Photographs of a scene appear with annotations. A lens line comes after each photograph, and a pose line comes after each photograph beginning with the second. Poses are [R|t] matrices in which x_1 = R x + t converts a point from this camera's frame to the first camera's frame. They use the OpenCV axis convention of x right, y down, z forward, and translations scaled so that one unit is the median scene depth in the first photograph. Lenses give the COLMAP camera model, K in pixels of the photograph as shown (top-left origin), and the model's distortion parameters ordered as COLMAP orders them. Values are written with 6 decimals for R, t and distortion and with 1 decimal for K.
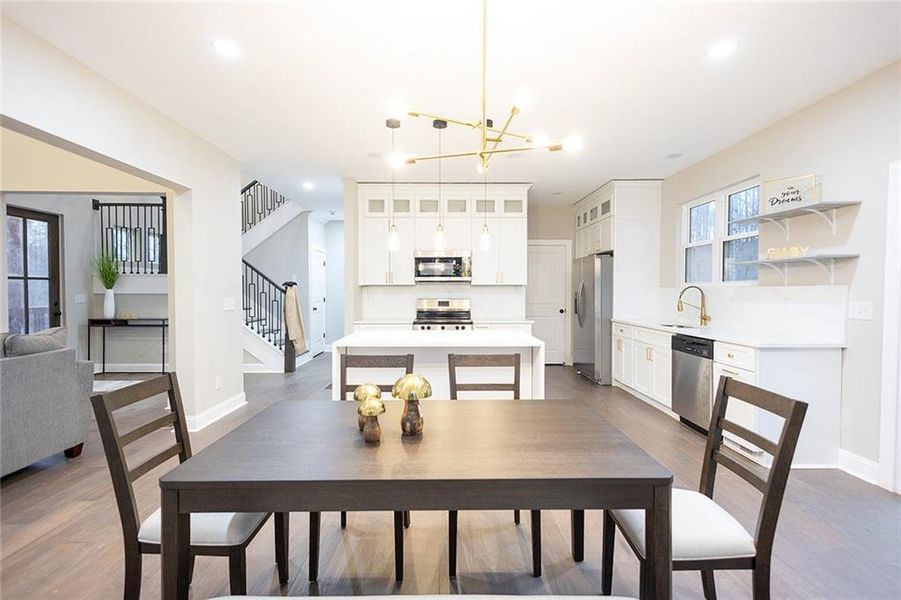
lens RADIAL K [[420.2, 0, 436.9], [0, 420.2, 303.1], [0, 0, 1]] dist [0.015847, -0.002686]
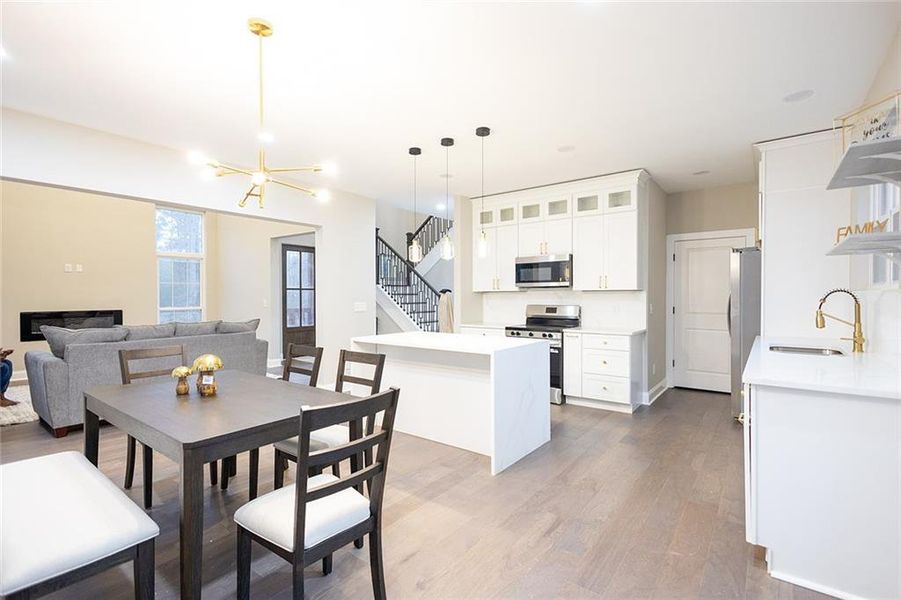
lens RADIAL K [[420.2, 0, 451.4], [0, 420.2, 299.6], [0, 0, 1]] dist [0.015847, -0.002686]
pose [[0.787206, 0.003353, -0.616680, 0.444932], [-0.016981, 0.999724, -0.016240, -0.003644], [0.616456, 0.023256, 0.787046, 0.108481]]
